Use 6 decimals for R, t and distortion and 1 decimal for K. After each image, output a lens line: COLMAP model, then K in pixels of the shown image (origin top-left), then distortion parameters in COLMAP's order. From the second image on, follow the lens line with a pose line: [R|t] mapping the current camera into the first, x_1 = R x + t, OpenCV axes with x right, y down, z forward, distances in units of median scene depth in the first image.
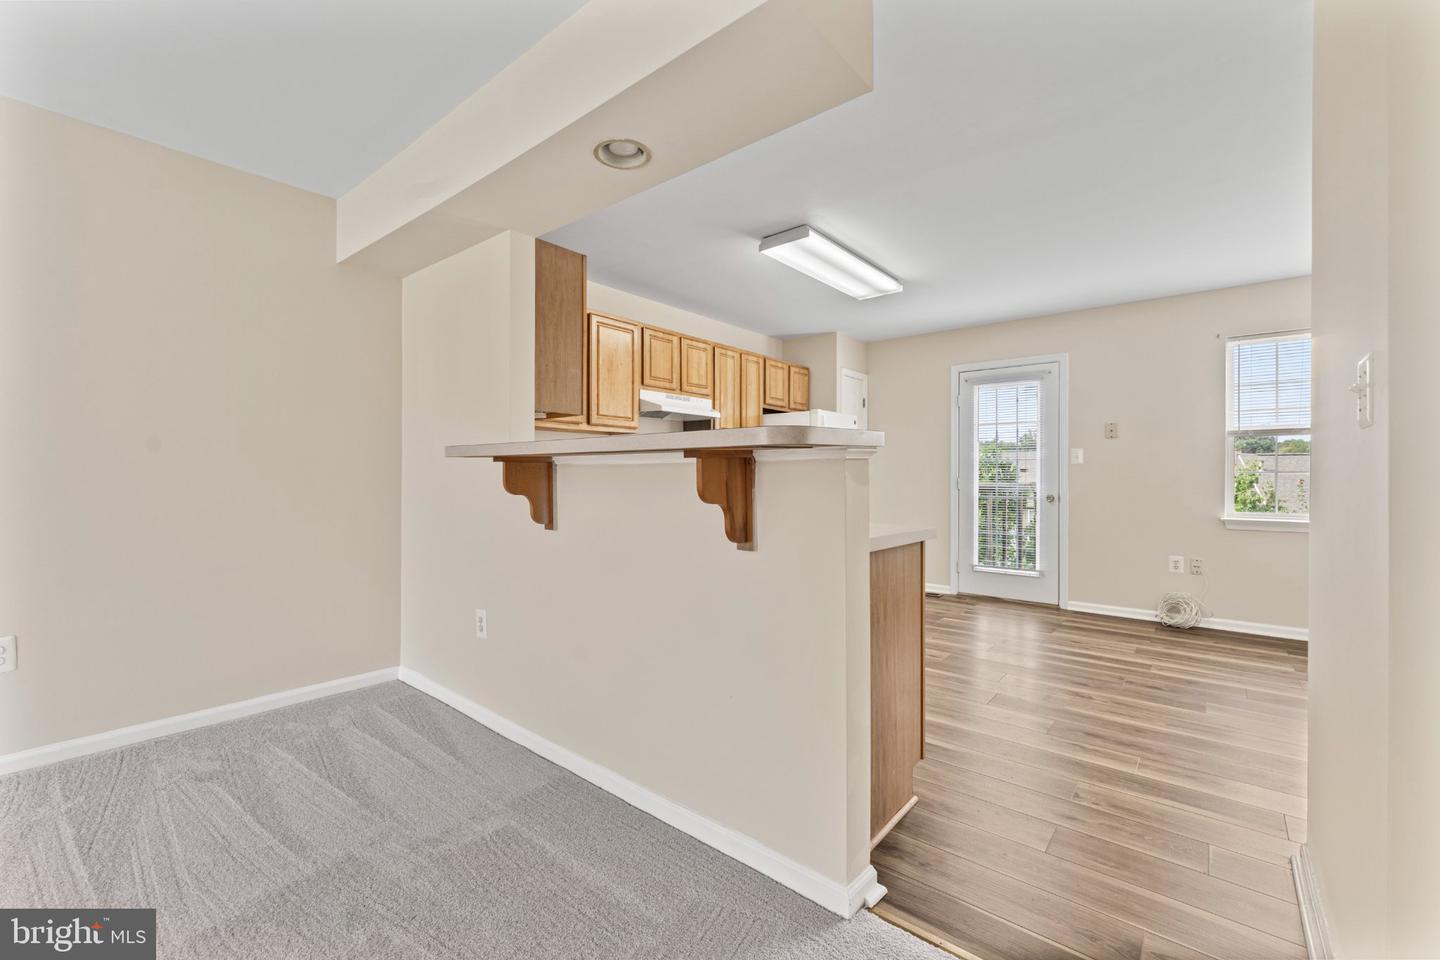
lens RADIAL K [[590.5, 0, 726.0], [0, 590.5, 481.1], [0, 0, 1]] dist [0.002029, -0.000366]
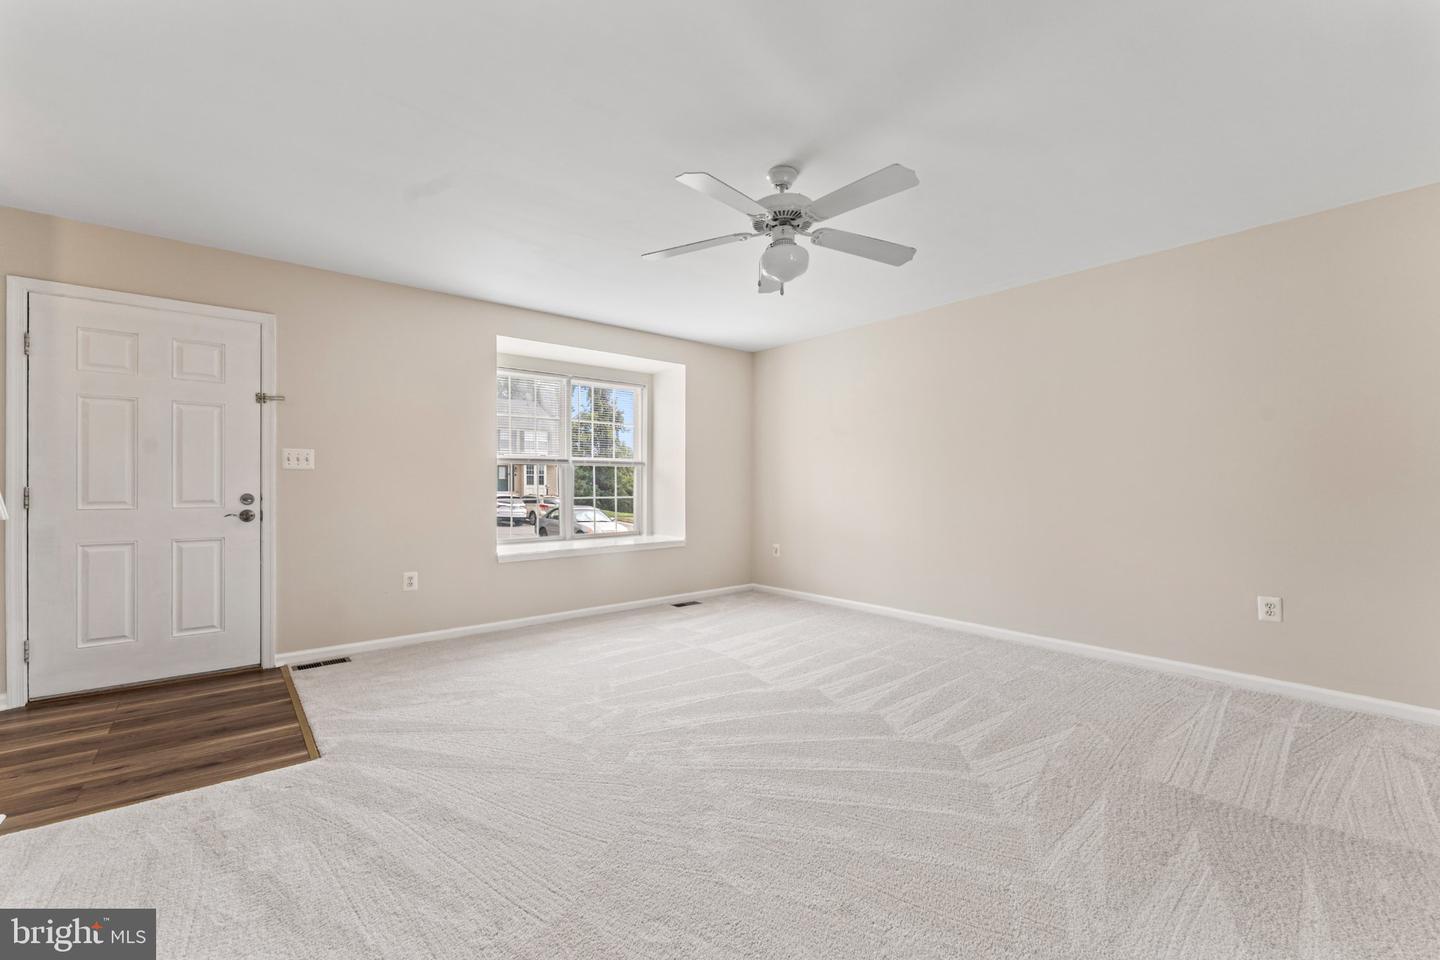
lens RADIAL K [[590.5, 0, 707.2], [0, 590.5, 482.5], [0, 0, 1]] dist [0.002029, -0.000366]
pose [[-0.188020, -0.005584, -0.982149, 0.207926], [-0.010063, 0.999942, -0.003759, 0.001729], [0.982114, 0.009177, -0.188065, -0.040860]]
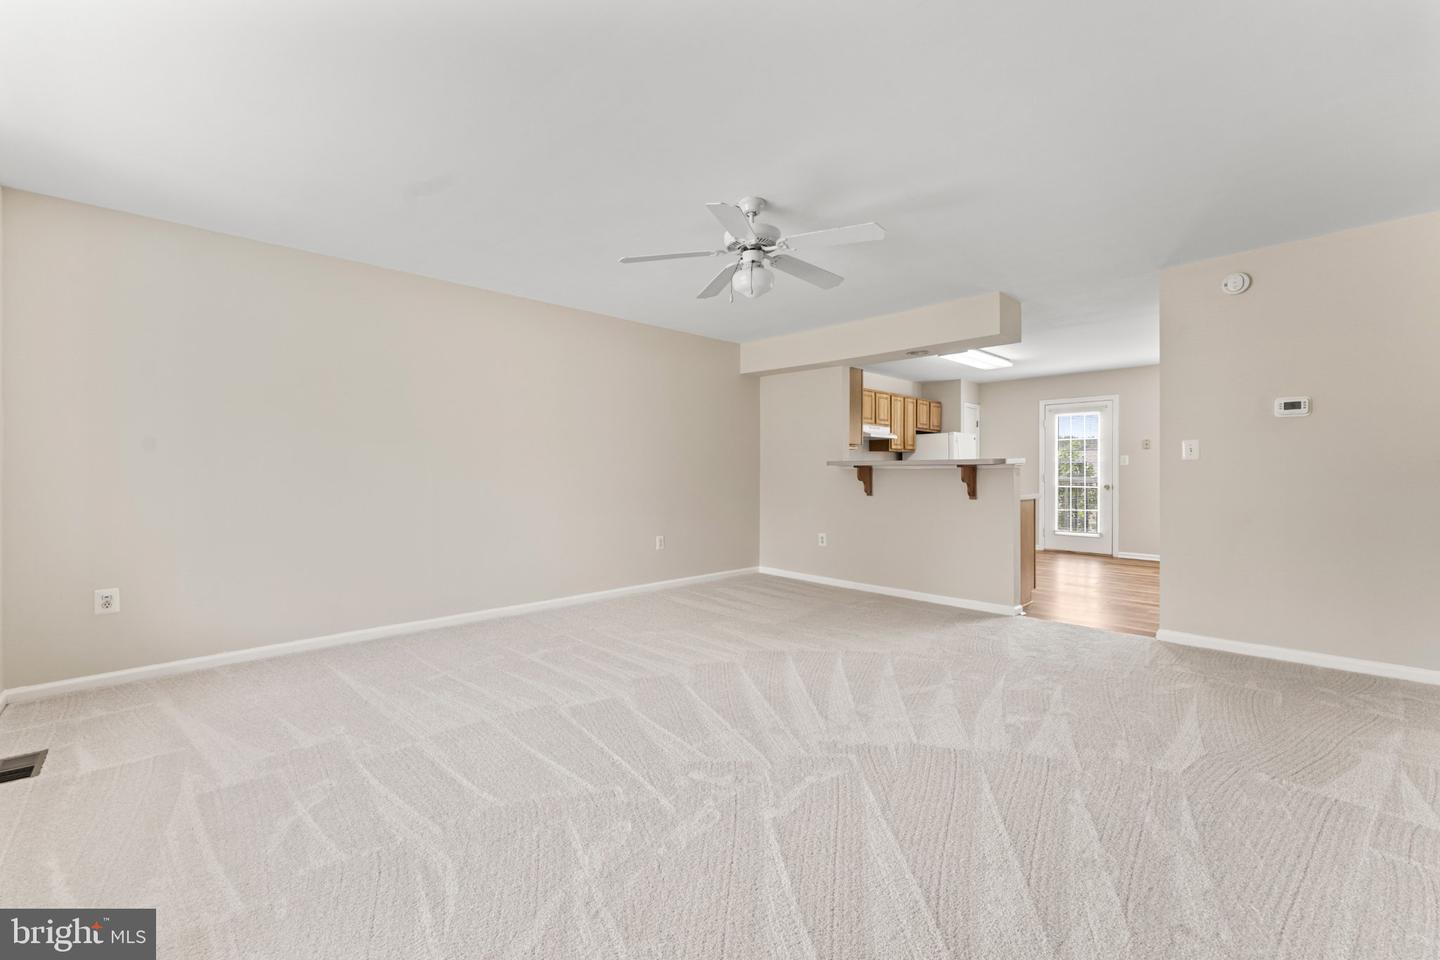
lens RADIAL K [[590.5, 0, 720.1], [0, 590.5, 477.8], [0, 0, 1]] dist [0.002029, -0.000366]
pose [[0.993565, -0.000677, -0.113263, -0.305778], [0.000747, 1.000000, 0.000572, 0.003329], [0.113263, -0.000653, 0.993565, -0.703489]]
